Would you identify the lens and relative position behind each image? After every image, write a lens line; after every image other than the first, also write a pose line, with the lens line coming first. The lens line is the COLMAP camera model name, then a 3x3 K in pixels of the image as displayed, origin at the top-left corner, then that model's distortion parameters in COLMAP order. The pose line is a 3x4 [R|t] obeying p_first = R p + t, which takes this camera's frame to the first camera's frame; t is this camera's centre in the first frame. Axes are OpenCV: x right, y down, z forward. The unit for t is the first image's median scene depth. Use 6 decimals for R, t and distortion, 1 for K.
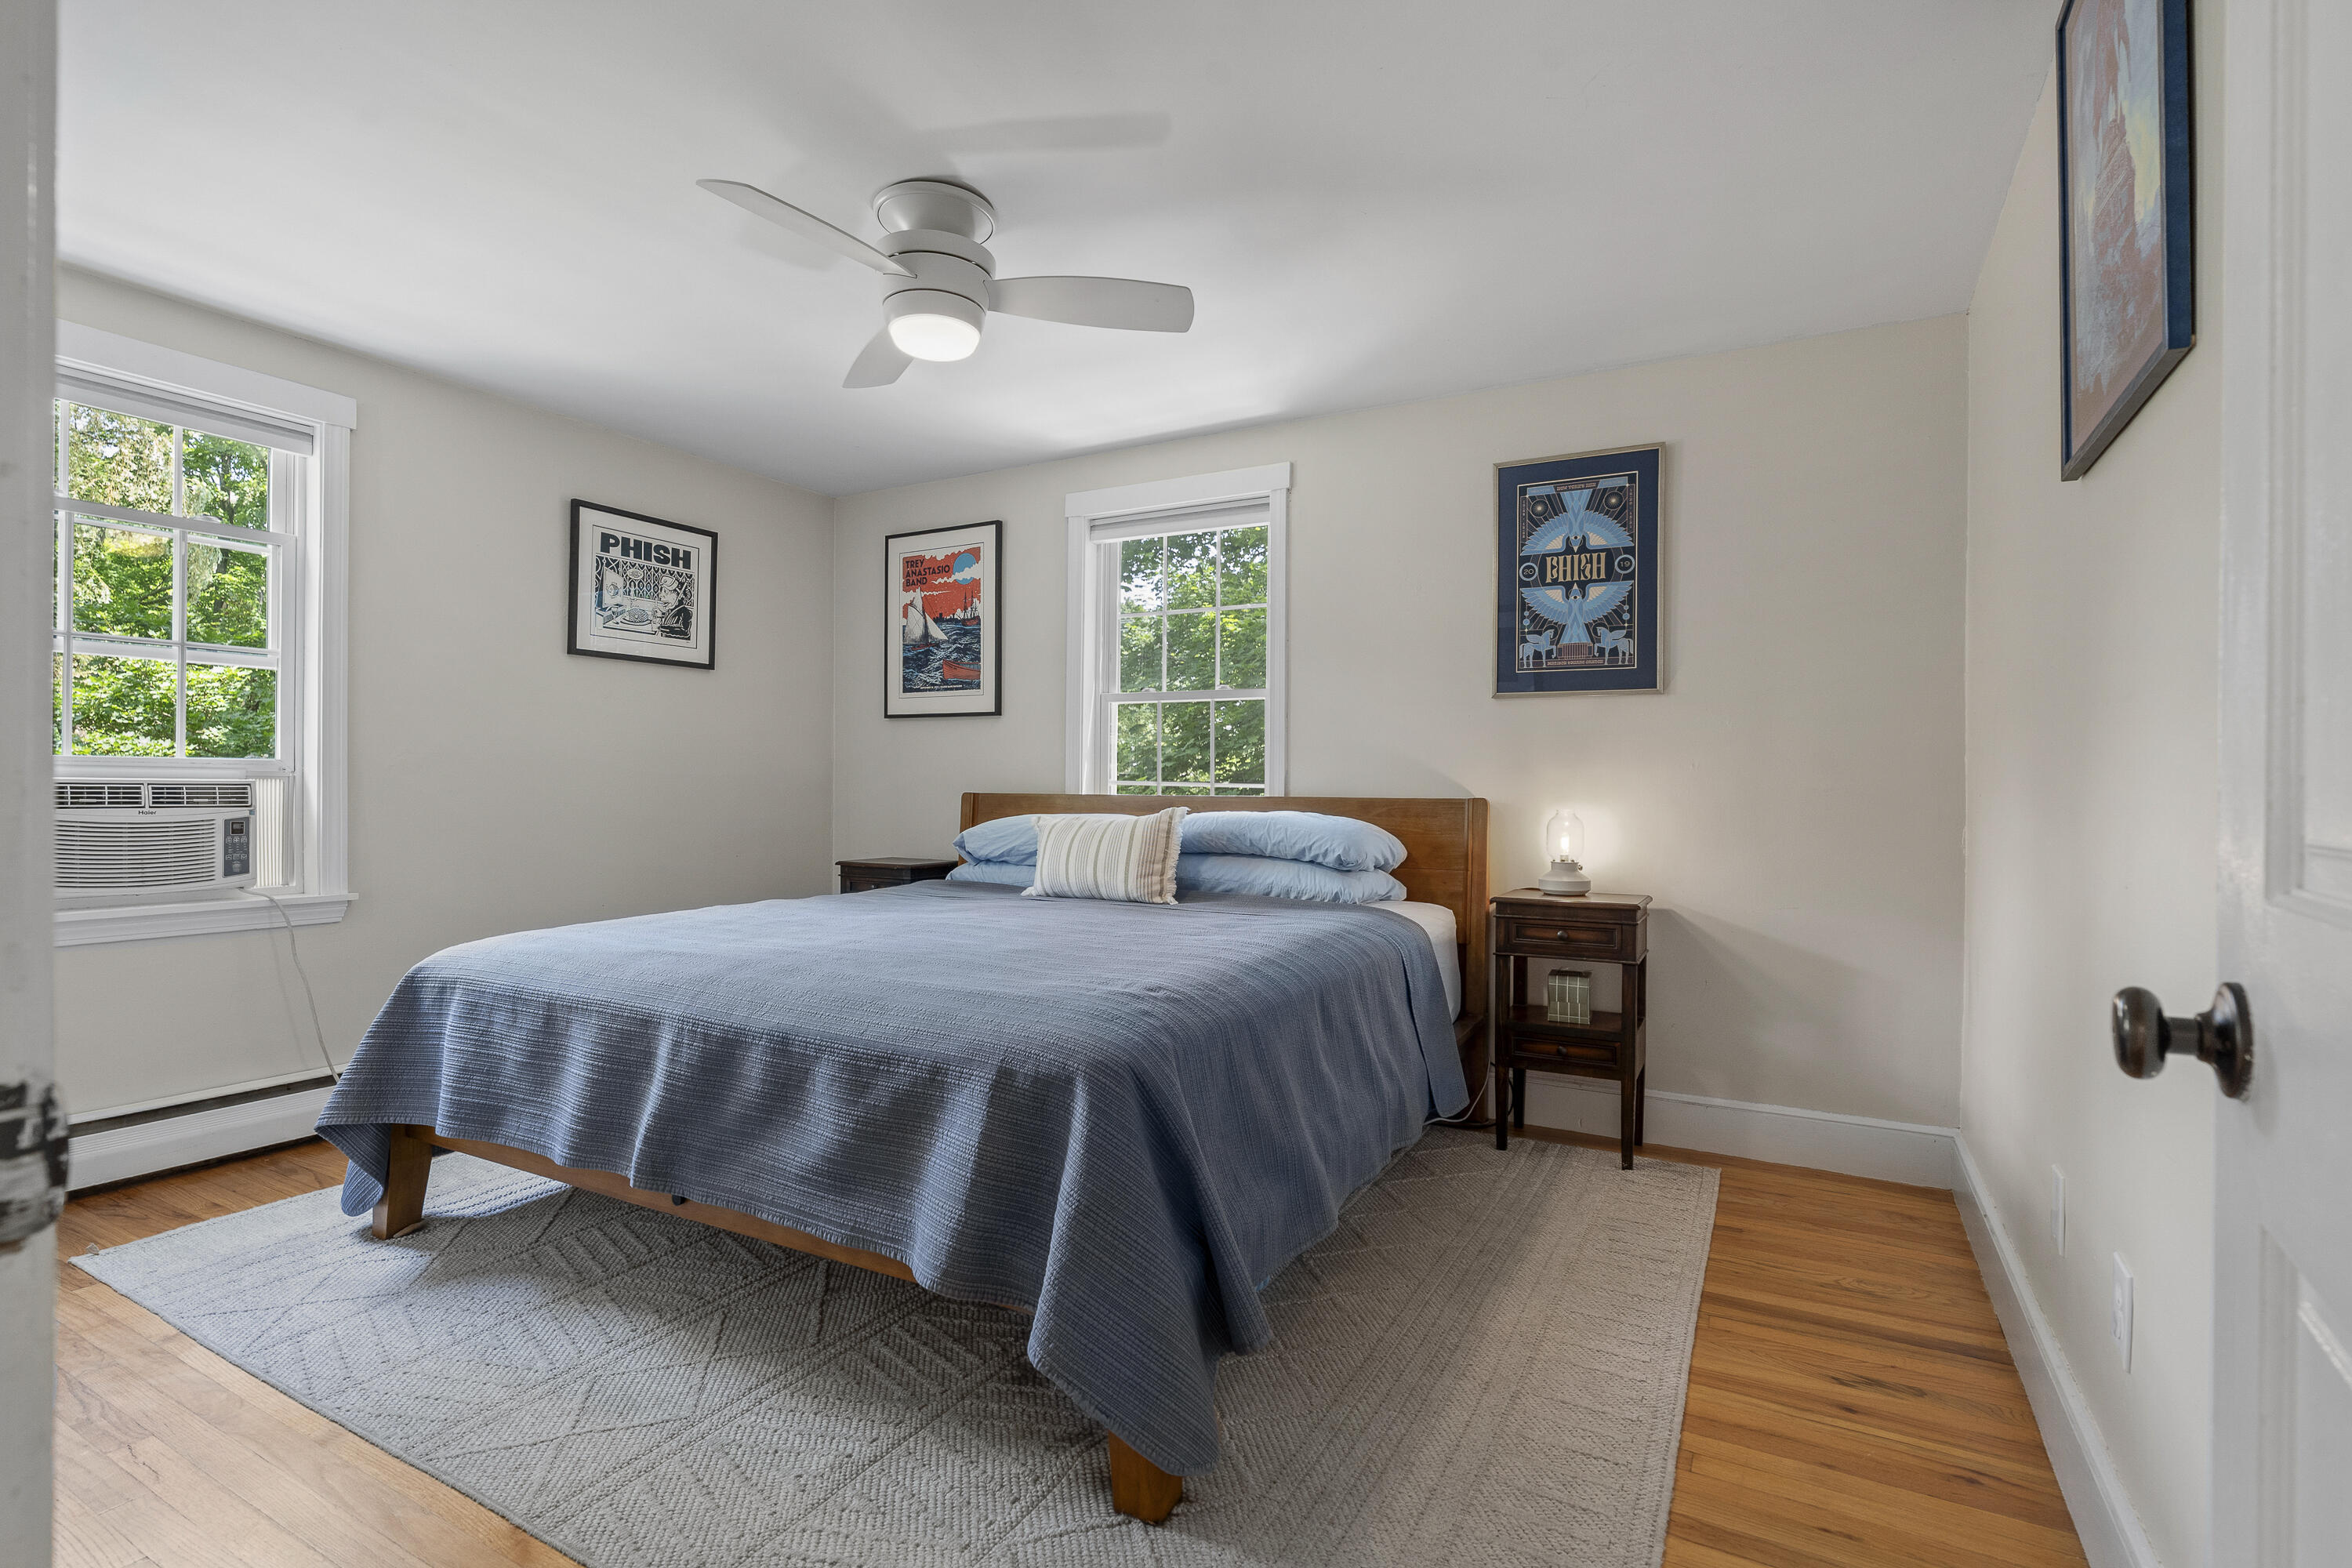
lens RADIAL K [[1073.2, 0, 1181.6], [0, 1073.2, 790.8], [0, 0, 1]] dist [-0.009884, 0.002285]
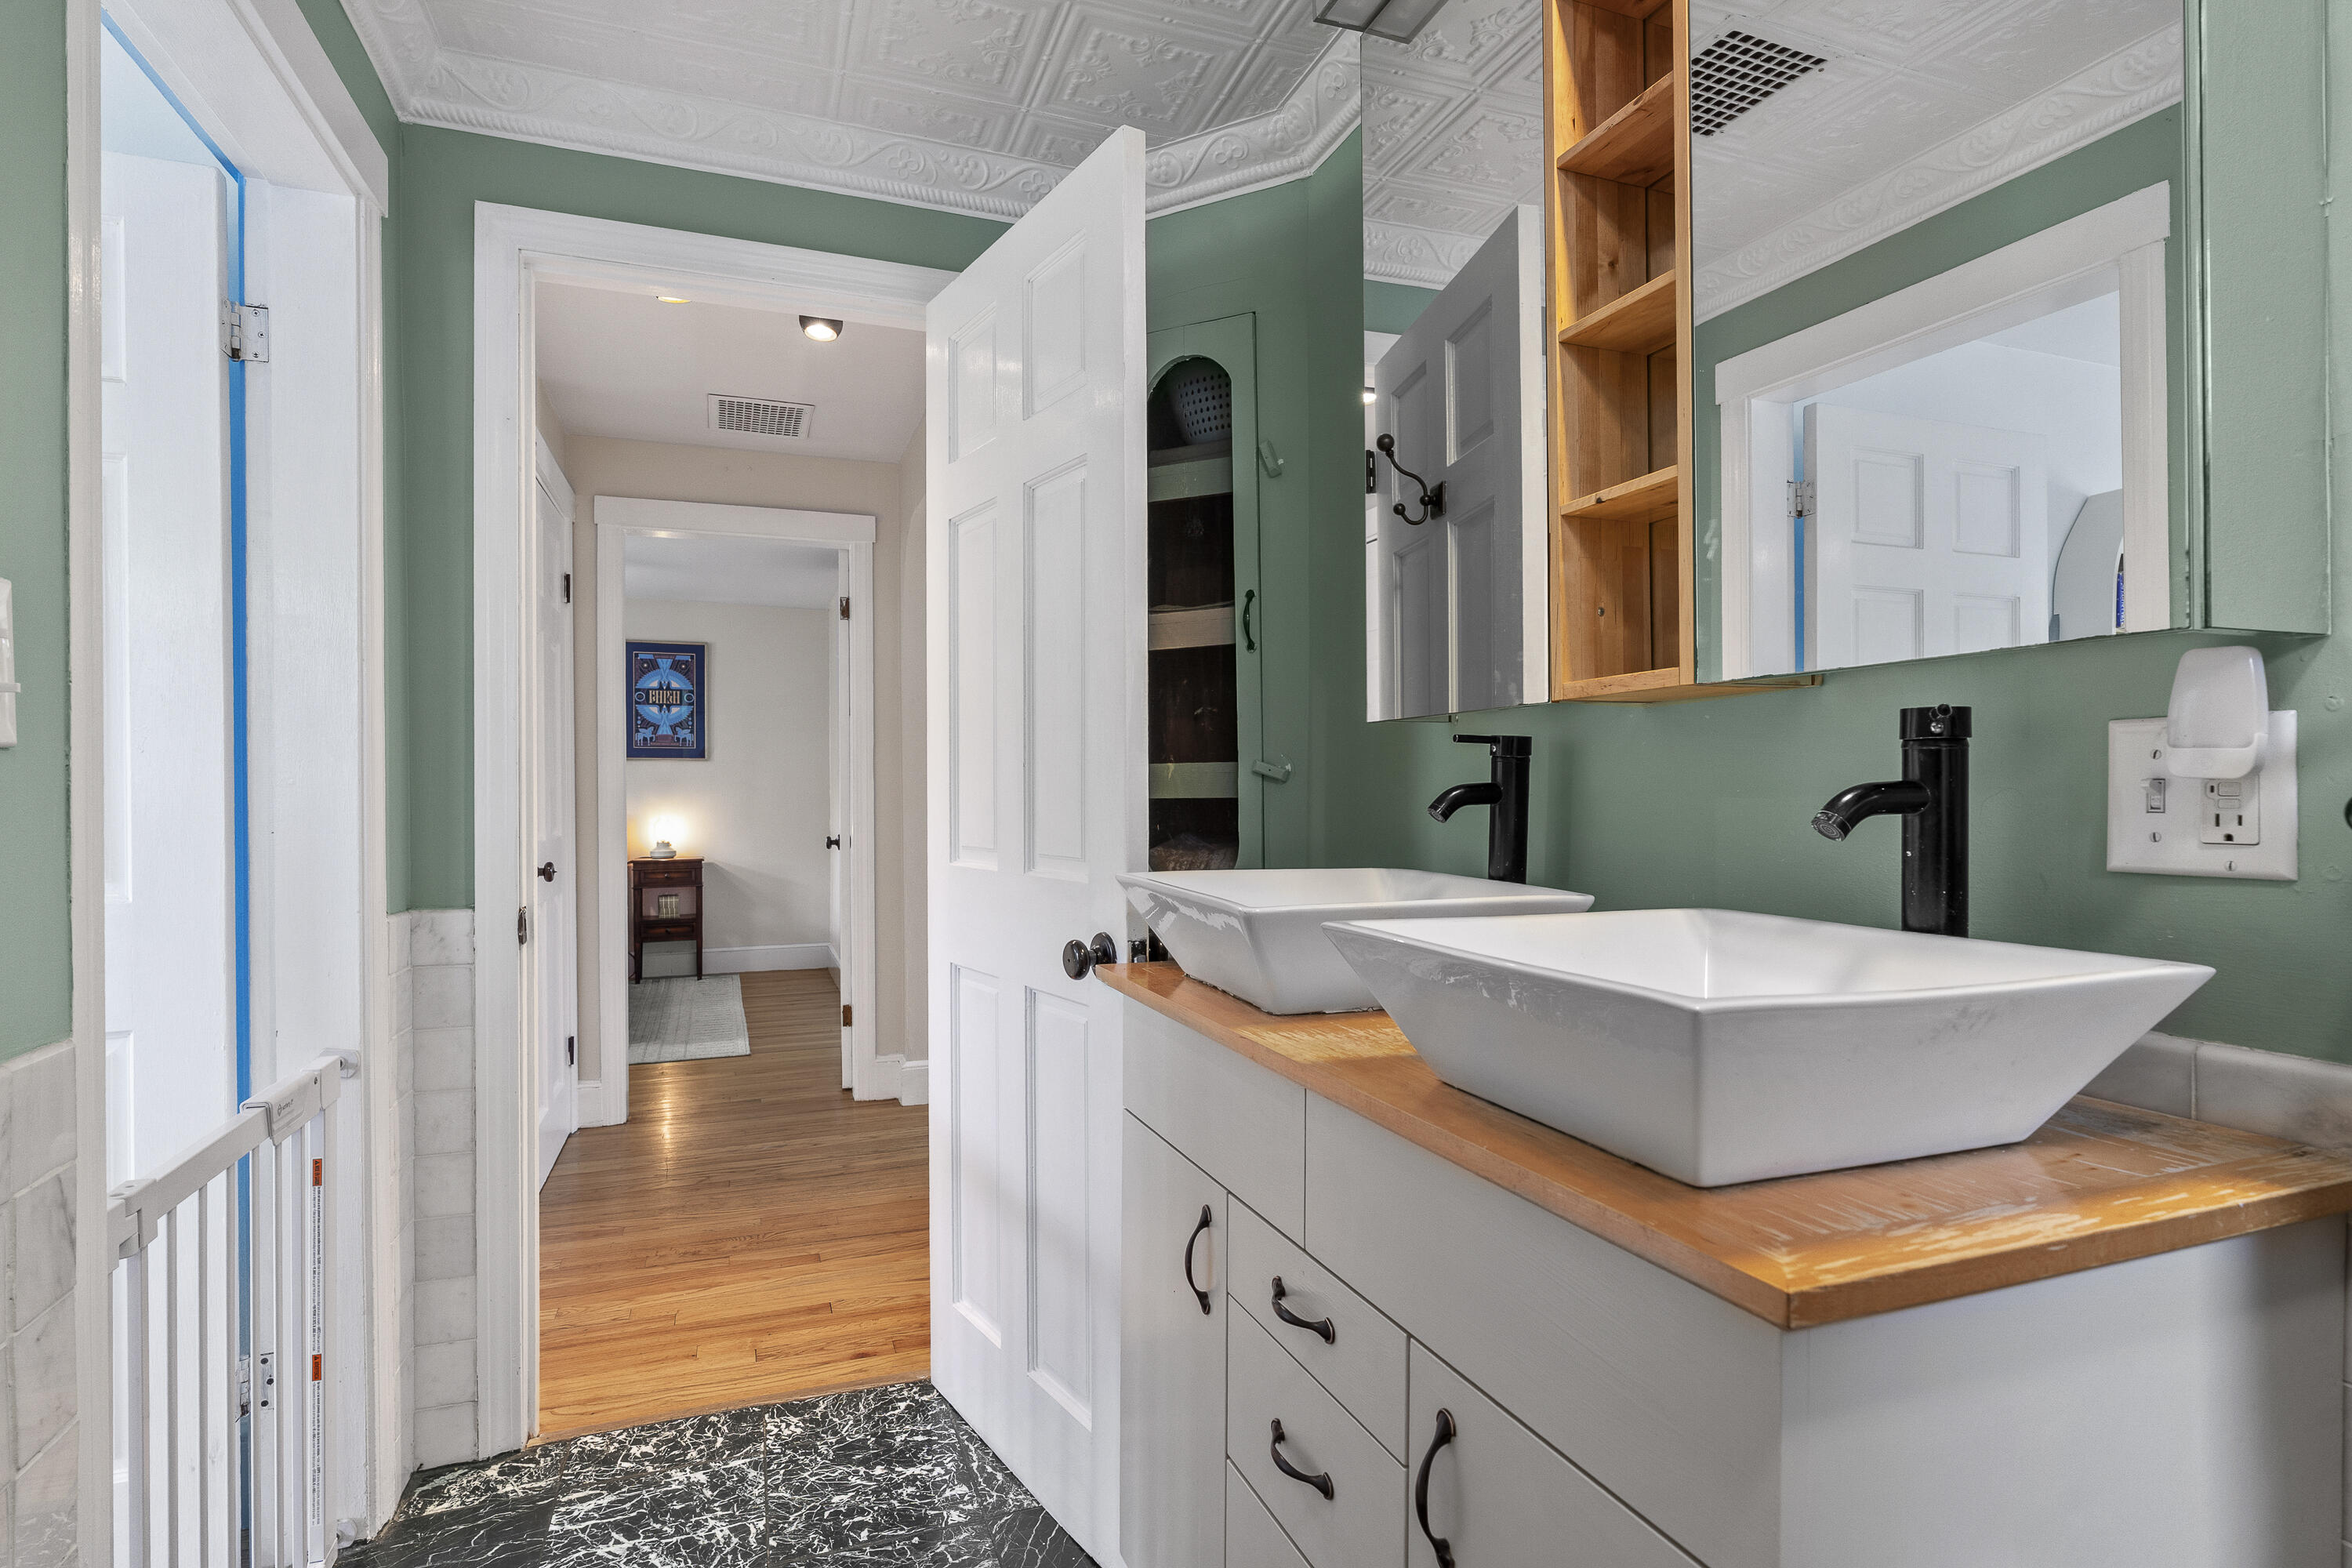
lens RADIAL K [[1205.3, 0, 1177.6], [0, 1205.3, 793.8], [0, 0, 1]] dist [-0.001810, -0.000101]
pose [[0.635729, -0.011983, 0.771819, -0.784036], [0.013224, 0.999902, 0.004631, -0.023107], [-0.771799, 0.007263, 0.635825, -1.207737]]
